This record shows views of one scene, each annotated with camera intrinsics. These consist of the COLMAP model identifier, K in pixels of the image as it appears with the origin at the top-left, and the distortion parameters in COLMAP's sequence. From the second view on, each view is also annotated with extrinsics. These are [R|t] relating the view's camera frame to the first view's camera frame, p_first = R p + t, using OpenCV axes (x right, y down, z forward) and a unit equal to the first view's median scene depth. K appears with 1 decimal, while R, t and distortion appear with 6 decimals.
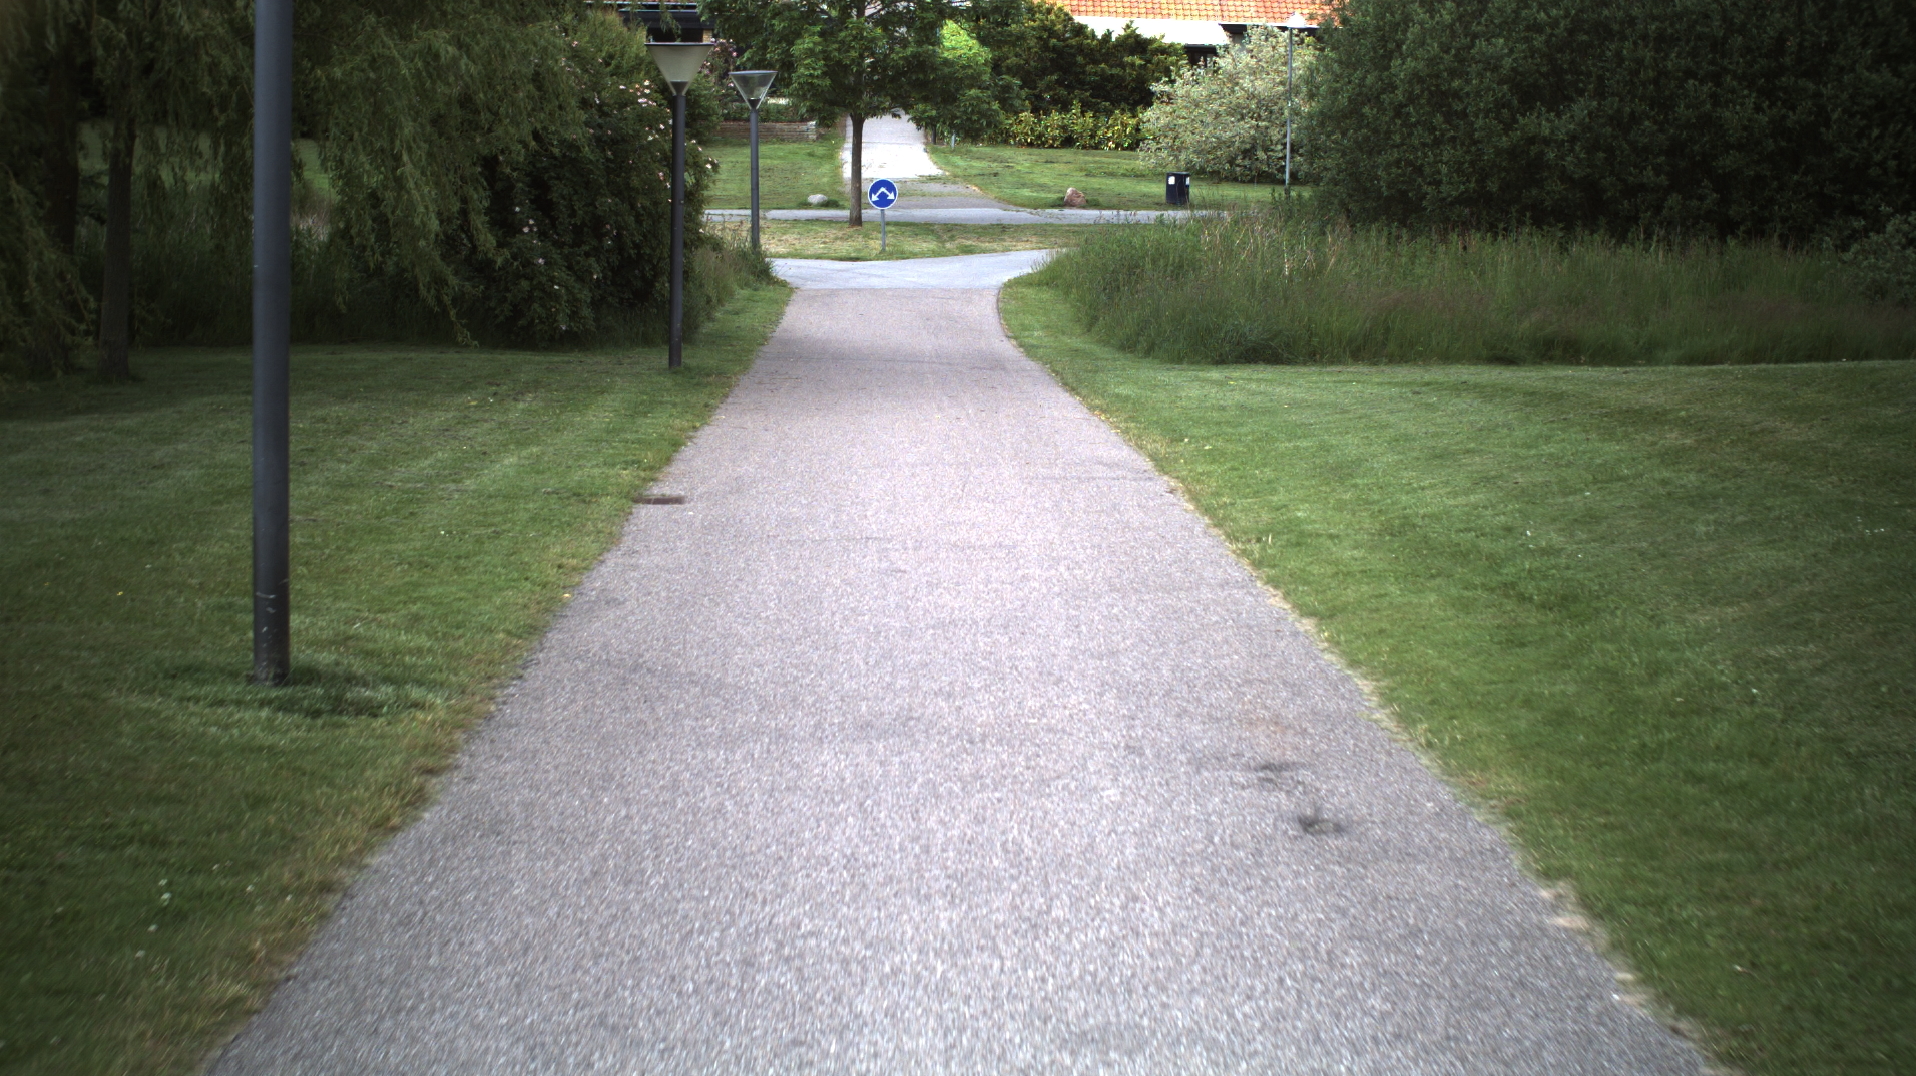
lens RADIAL K [[3582.8, 0, 958.0], [0, 3582.8, 538.0], [0, 0, 1]] dist [-0.308031, 0.276804]
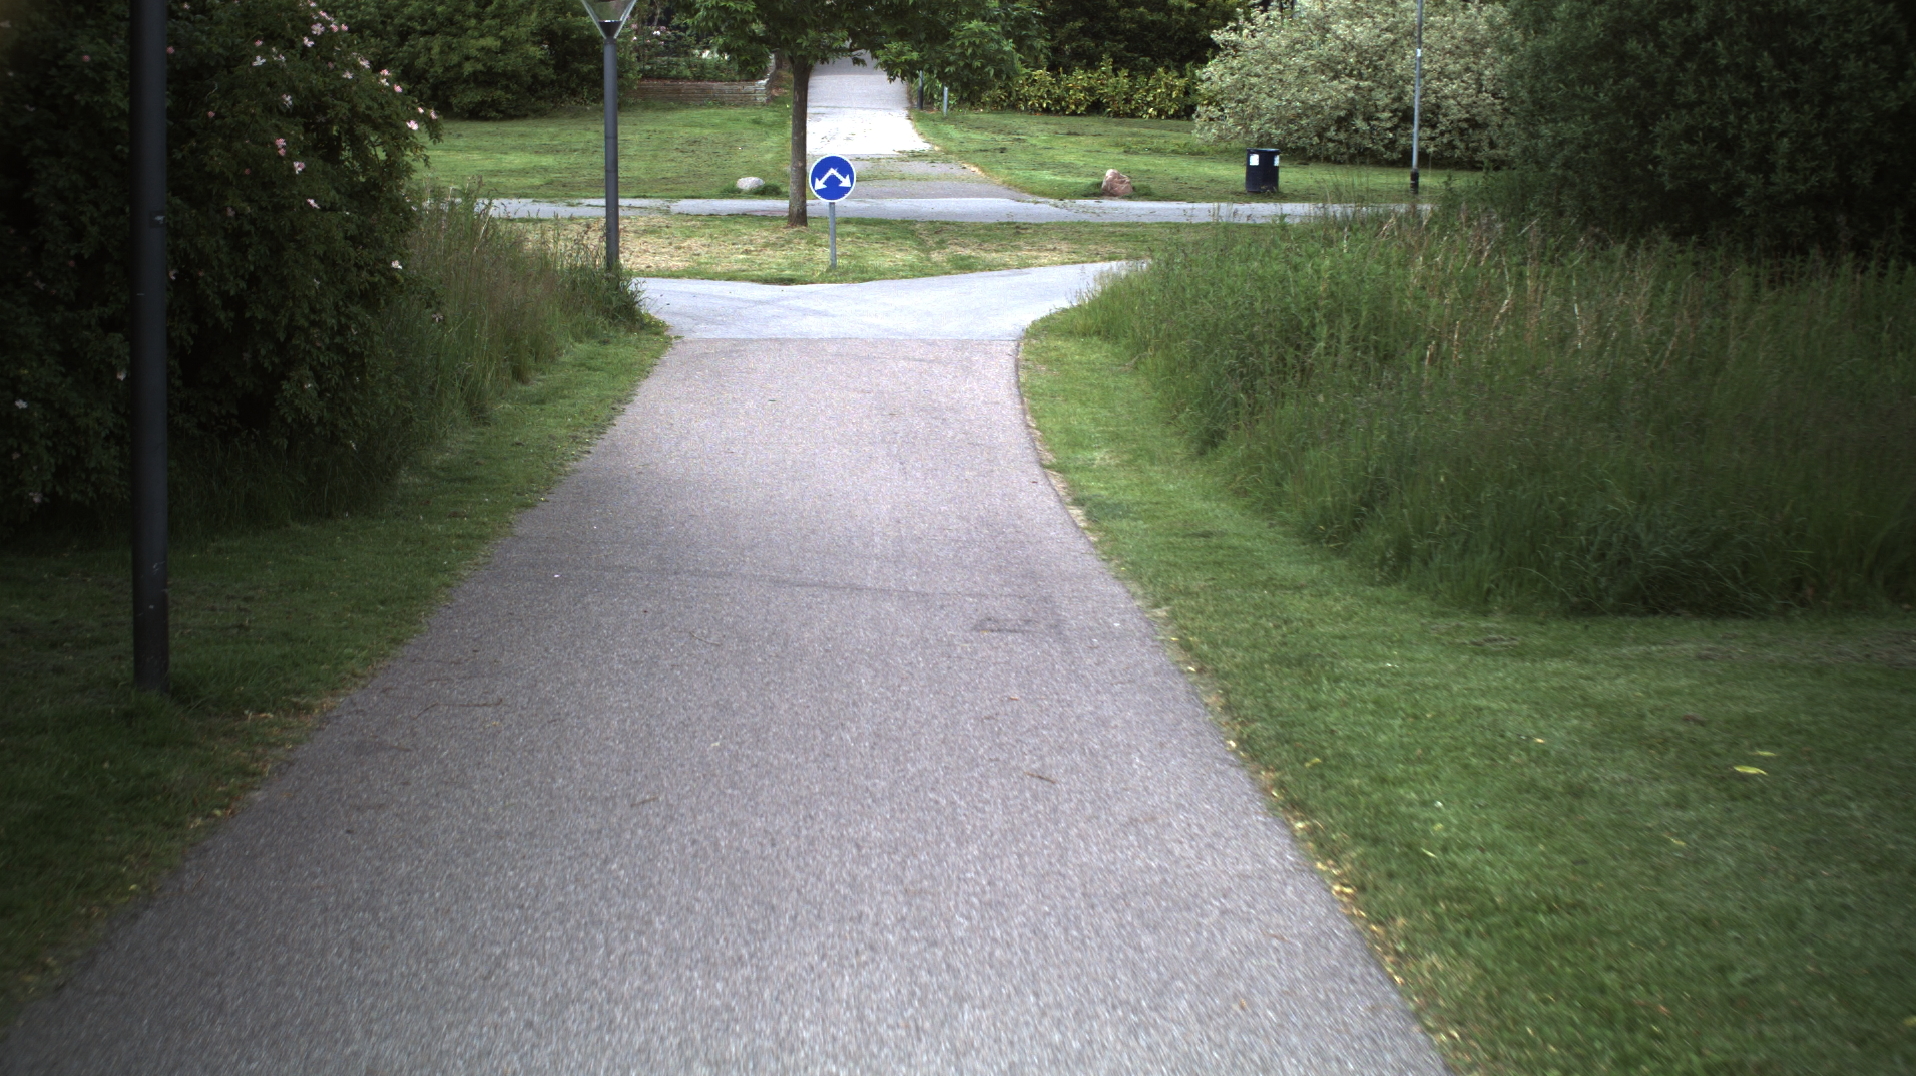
lens RADIAL K [[3582.8, 0, 958.0], [0, 3582.8, 538.0], [0, 0, 1]] dist [-0.308031, 0.276804]
pose [[0.999983, 0.005431, 0.001947, 0.000517], [-0.005443, 0.999965, 0.006277, -0.036661], [-0.001913, -0.006288, 0.999978, 0.365876]]
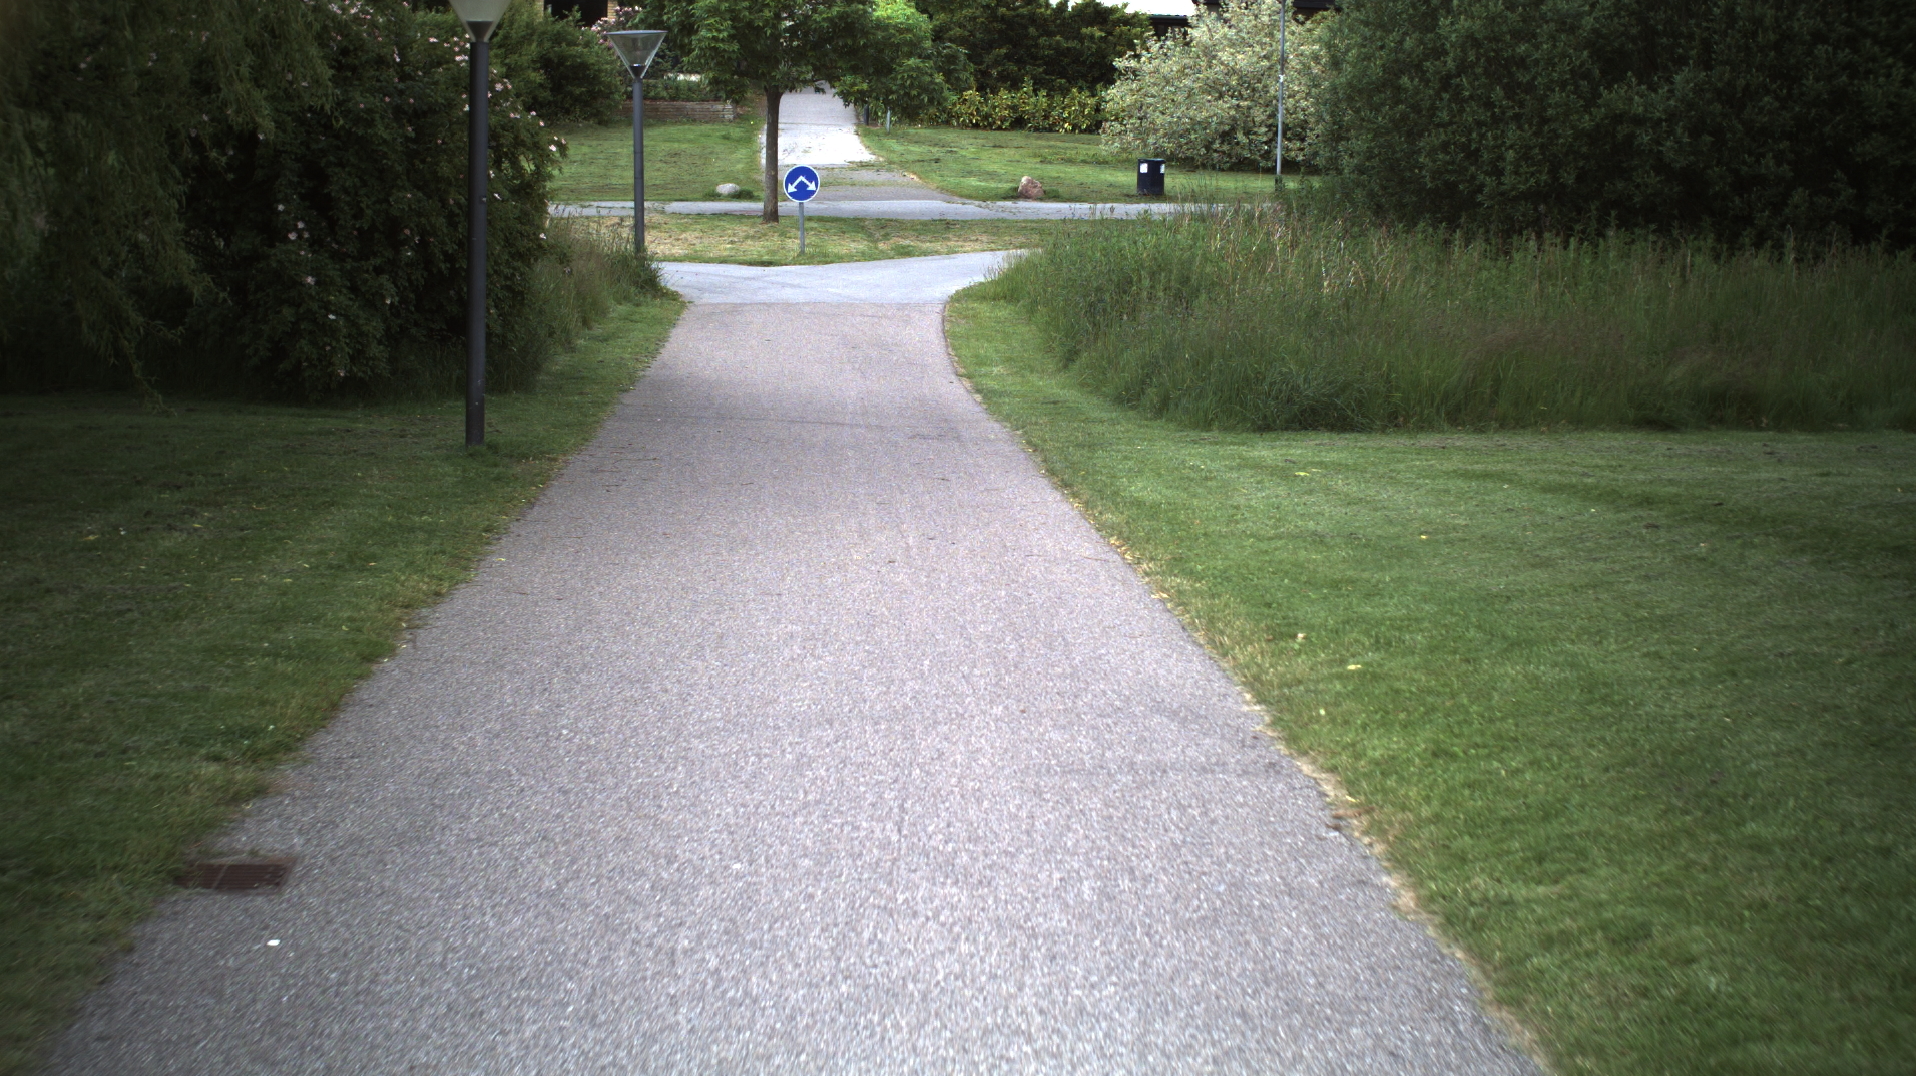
lens RADIAL K [[3582.8, 0, 958.0], [0, 3582.8, 538.0], [0, 0, 1]] dist [-0.308031, 0.276804]
pose [[0.999835, 0.001729, 0.018091, 0.000152], [-0.001796, 0.999991, 0.003732, -0.018426], [-0.018084, -0.003763, 0.999829, 0.182610]]
